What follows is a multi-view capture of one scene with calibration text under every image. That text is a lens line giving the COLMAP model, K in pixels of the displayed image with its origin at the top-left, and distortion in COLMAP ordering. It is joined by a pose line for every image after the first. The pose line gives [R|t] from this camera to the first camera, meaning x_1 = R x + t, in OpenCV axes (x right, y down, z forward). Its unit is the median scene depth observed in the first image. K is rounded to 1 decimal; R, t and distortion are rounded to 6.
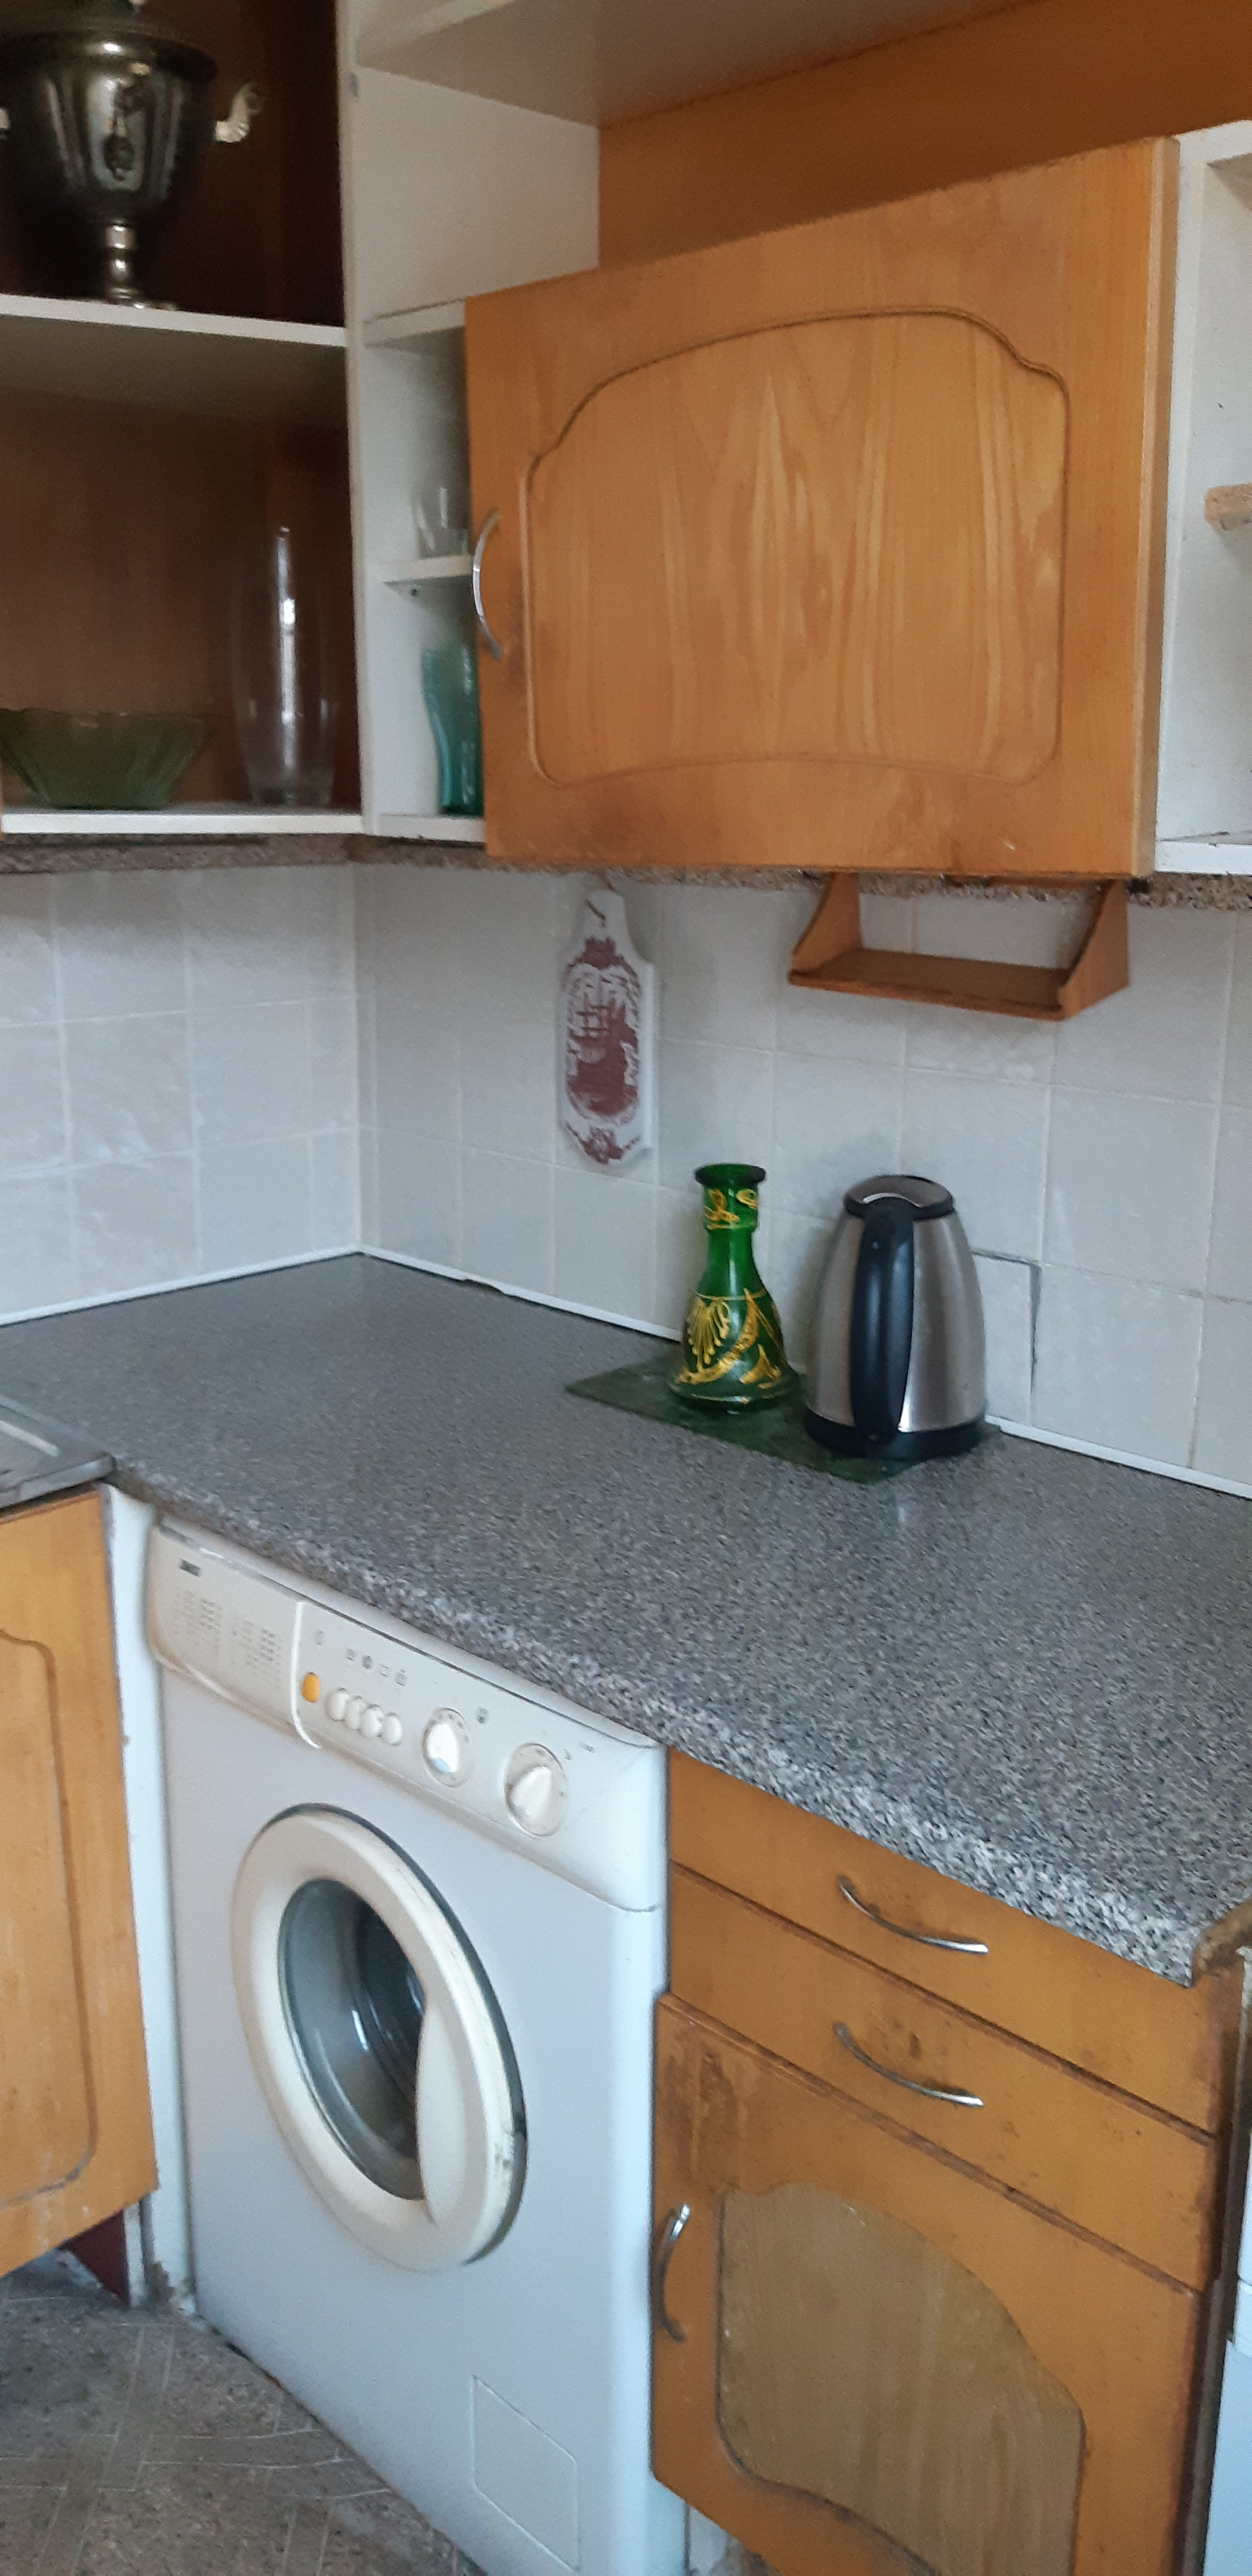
lens RADIAL K [[2019.1, 0, 618.3], [0, 2019.1, 1271.9], [0, 0, 1]] dist [0.099273, -0.200417]
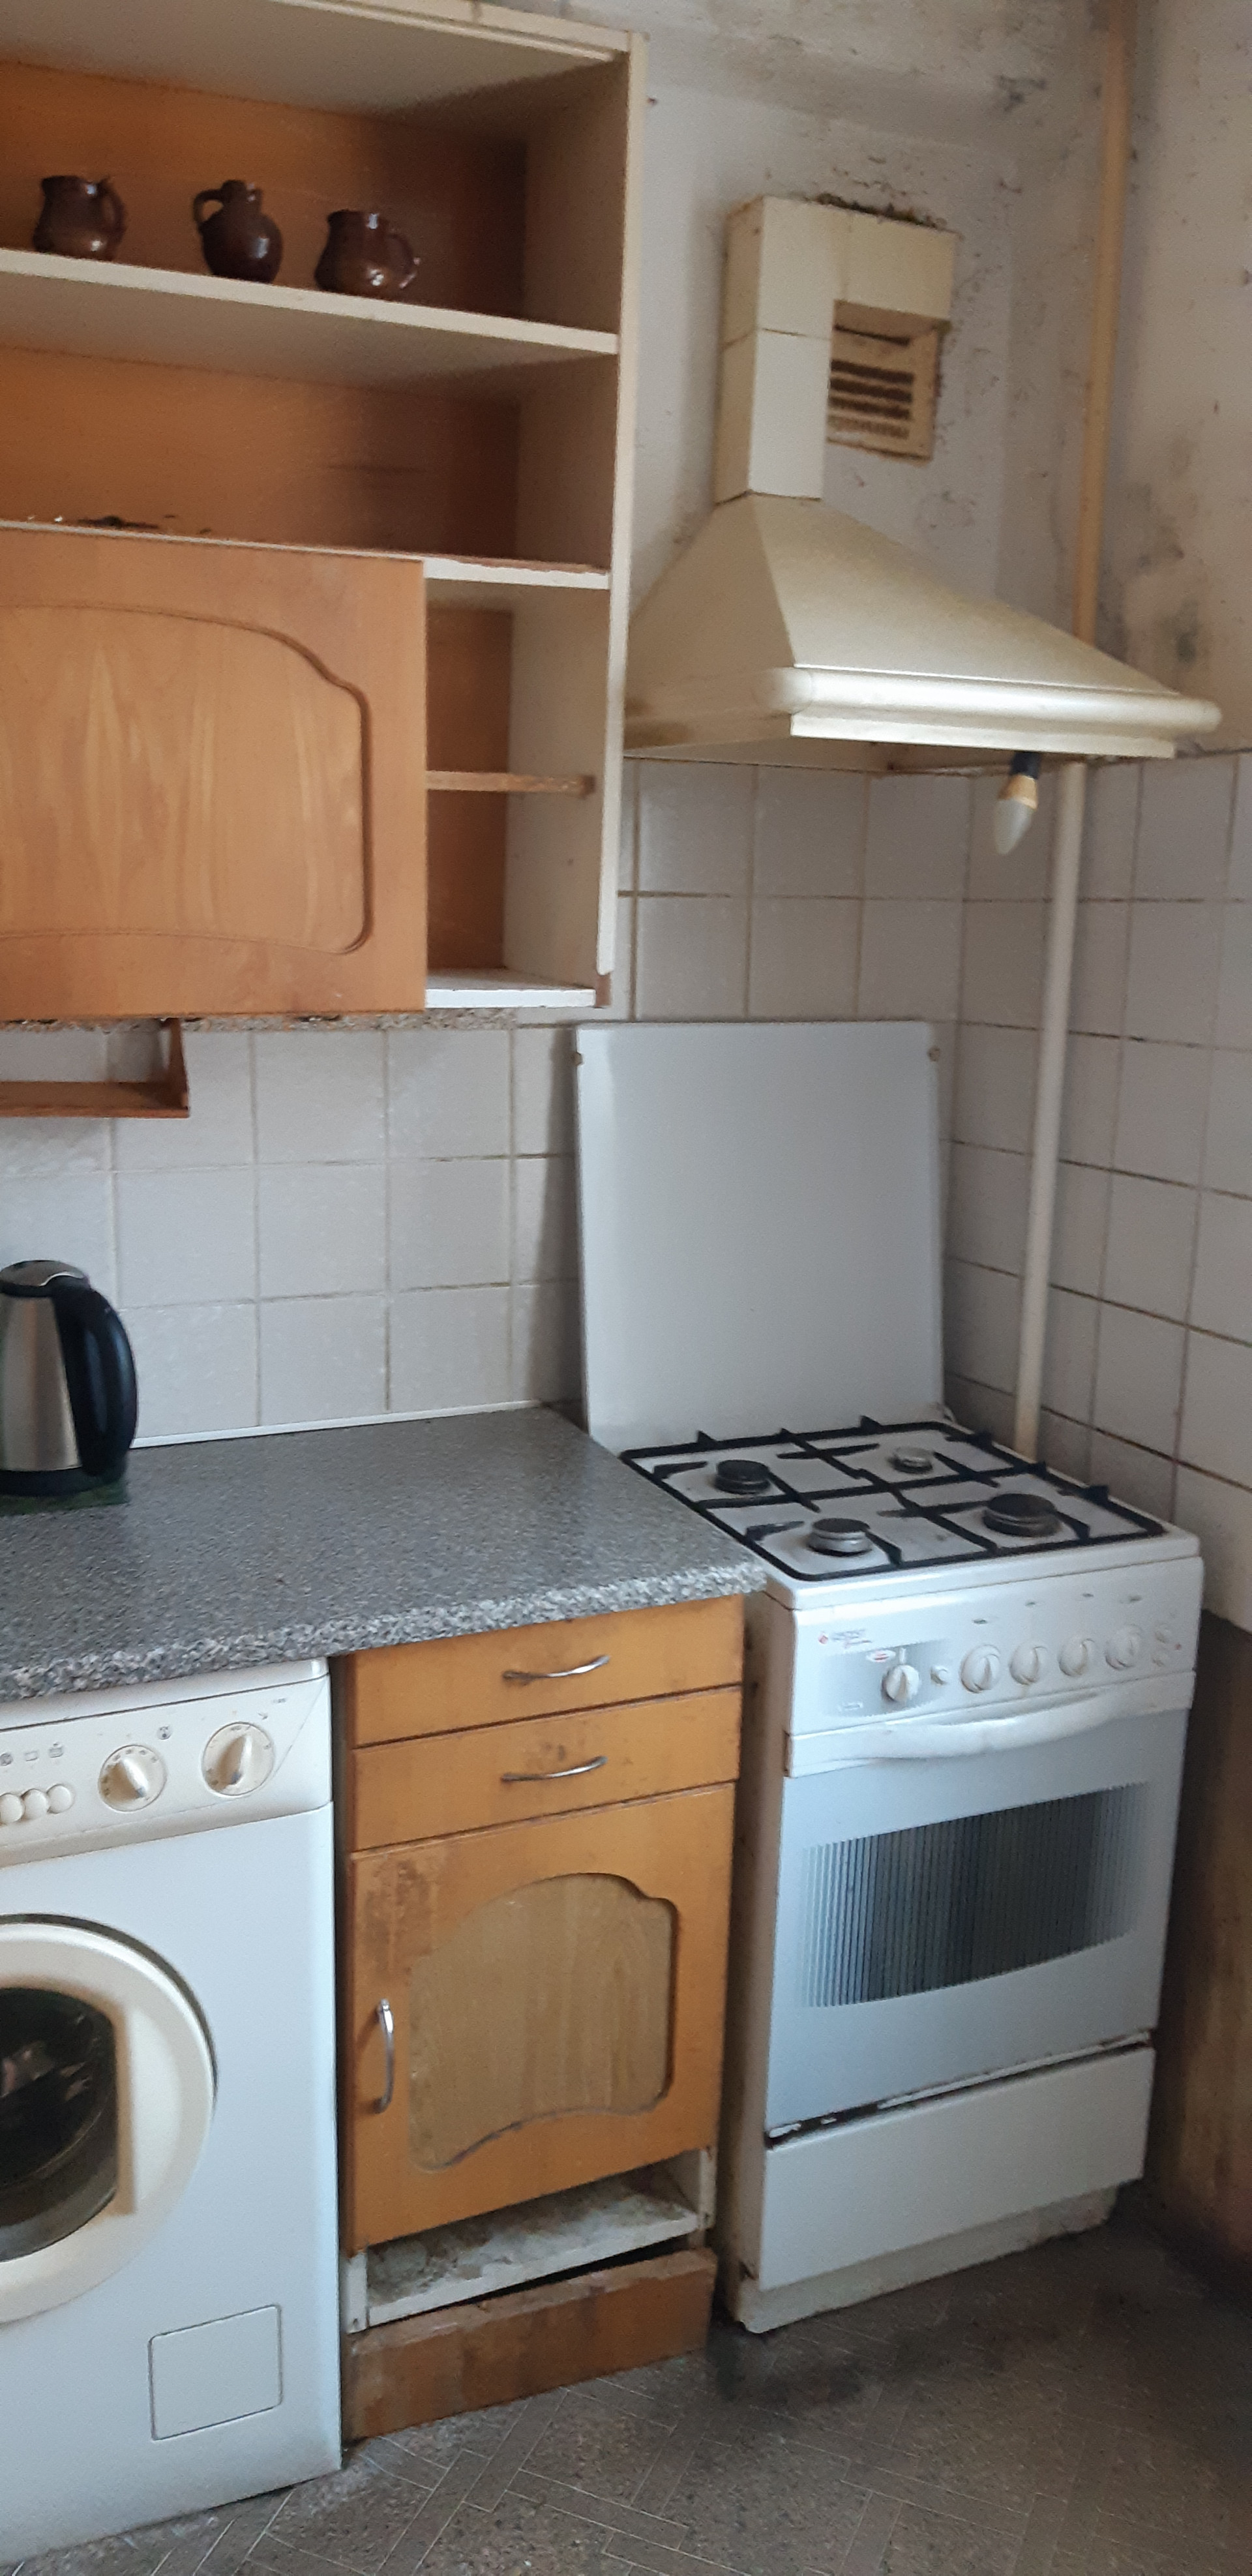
lens RADIAL K [[2019.1, 0, 618.3], [0, 2019.1, 1271.9], [0, 0, 1]] dist [0.099273, -0.200417]
pose [[0.372691, -0.180703, 0.910191, -1.069500], [0.216567, 0.970708, 0.104041, -0.117788], [-0.902330, 0.158342, 0.400908, 0.250834]]
